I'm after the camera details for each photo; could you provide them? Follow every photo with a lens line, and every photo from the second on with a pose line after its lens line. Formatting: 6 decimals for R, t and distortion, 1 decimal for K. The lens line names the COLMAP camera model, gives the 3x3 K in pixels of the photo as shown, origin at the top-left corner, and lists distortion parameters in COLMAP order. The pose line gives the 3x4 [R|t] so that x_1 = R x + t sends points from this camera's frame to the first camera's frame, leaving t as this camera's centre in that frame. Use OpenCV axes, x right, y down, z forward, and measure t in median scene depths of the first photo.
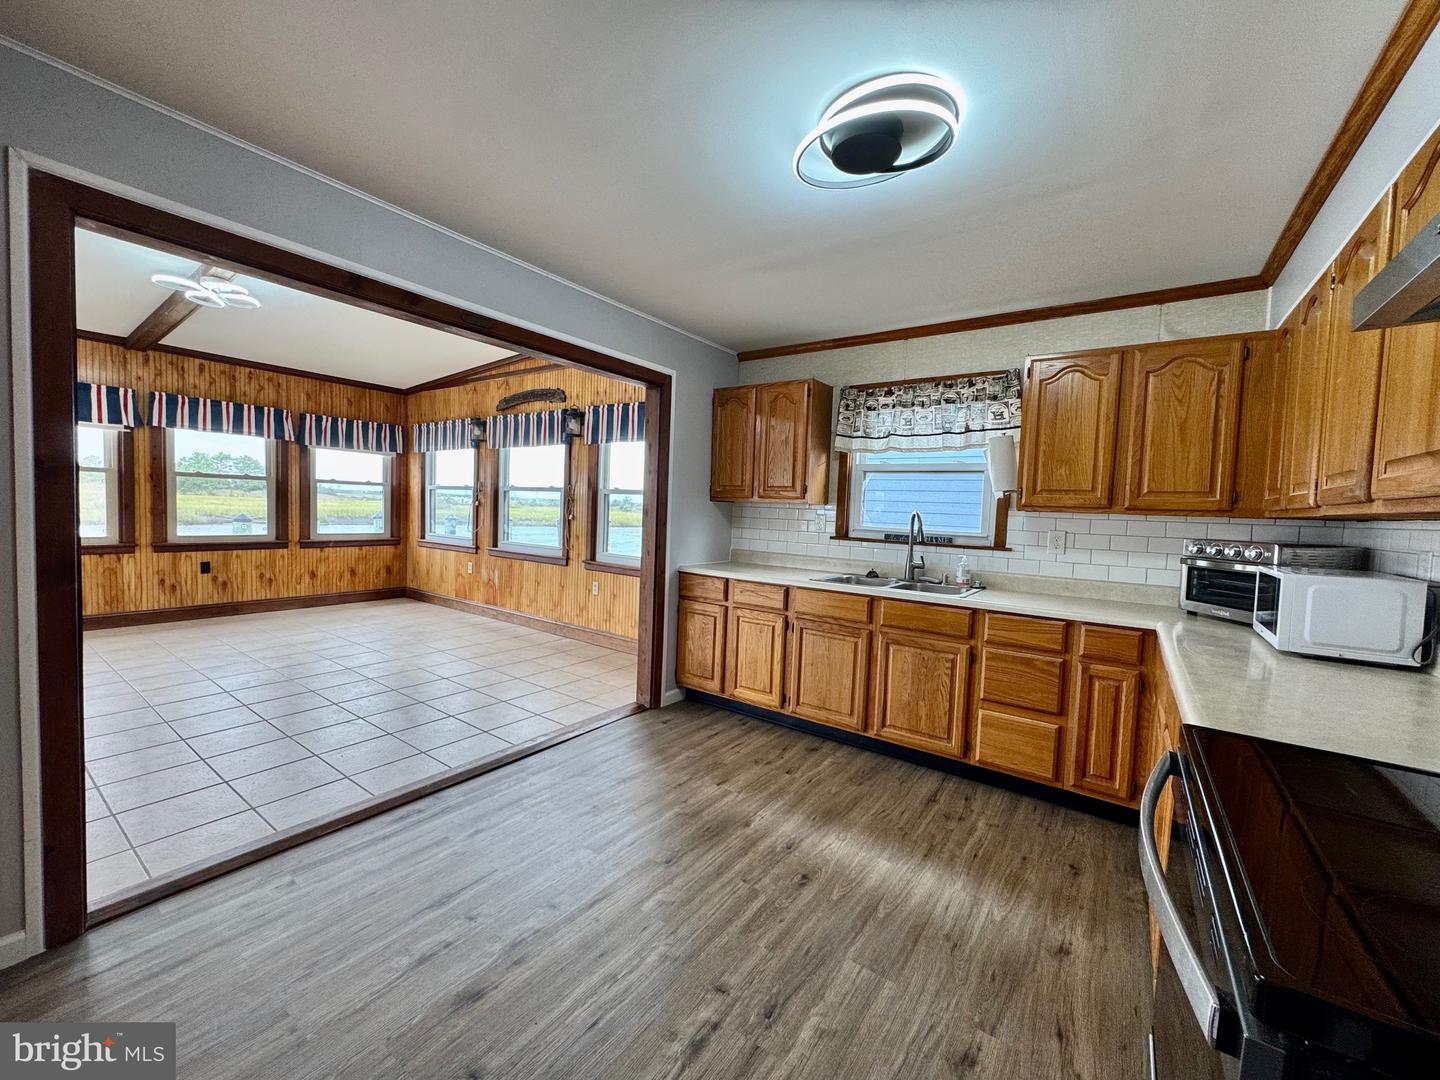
lens RADIAL K [[573.7, 0, 719.5], [0, 573.7, 540.1], [0, 0, 1]] dist [-0.000440, 0.000018]
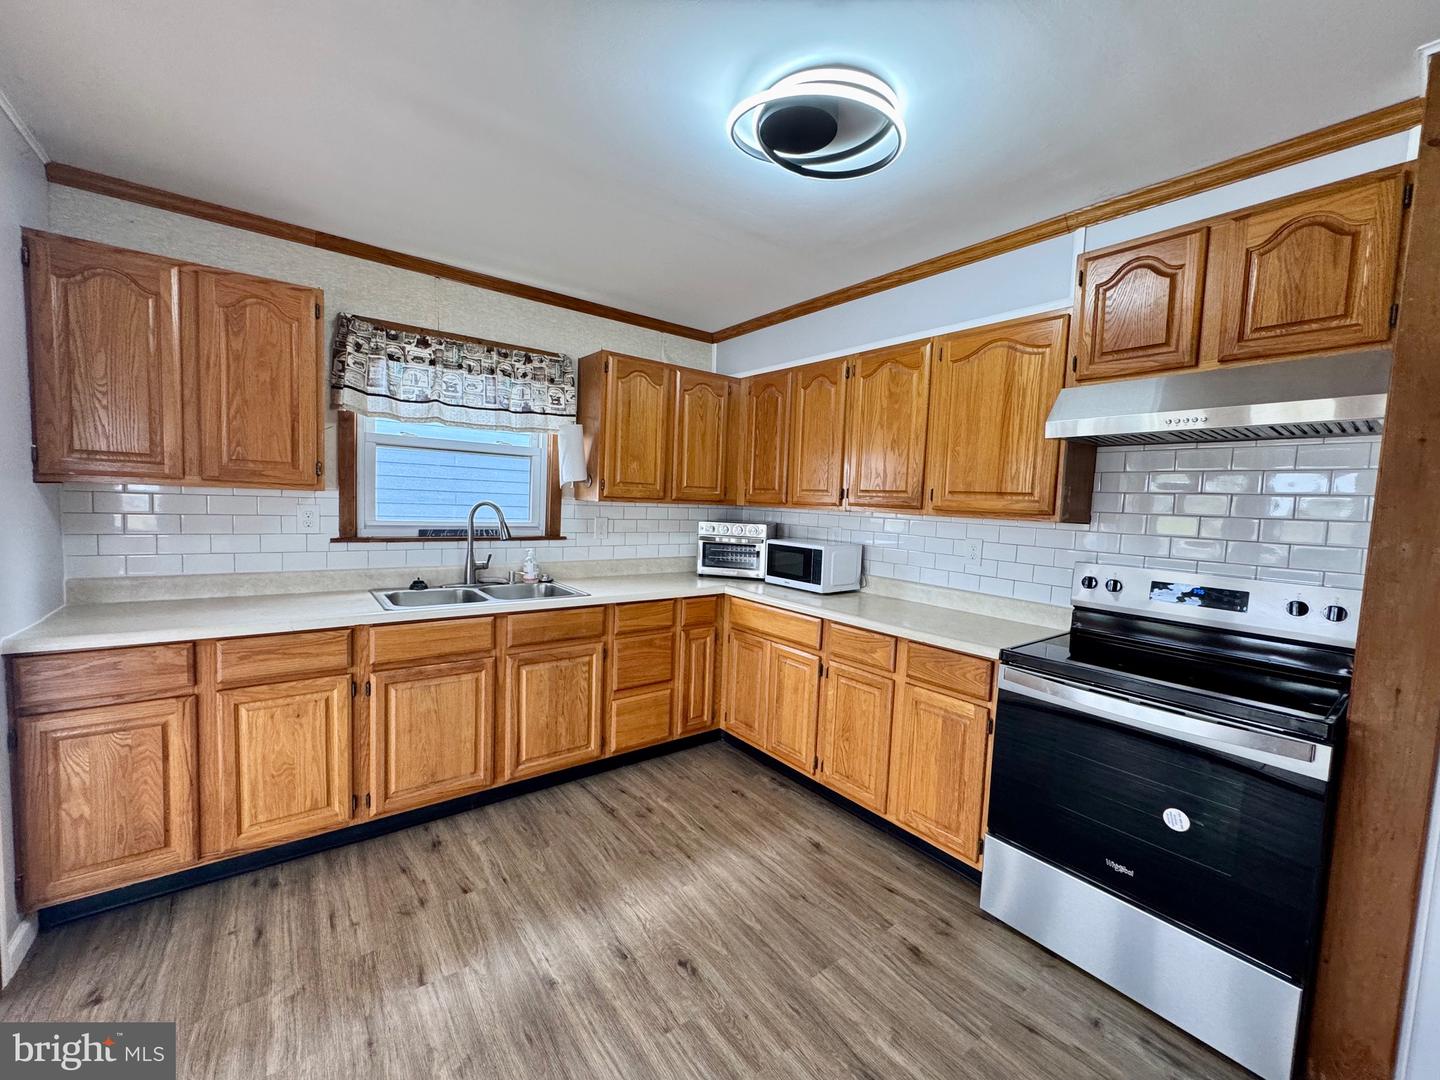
lens RADIAL K [[573.7, 0, 717.7], [0, 573.7, 539.9], [0, 0, 1]] dist [-0.000440, 0.000018]
pose [[0.294983, -0.095657, 0.950702, -0.364672], [0.023763, 0.995403, 0.092781, -0.066449], [-0.955207, -0.004777, 0.295900, 0.450049]]
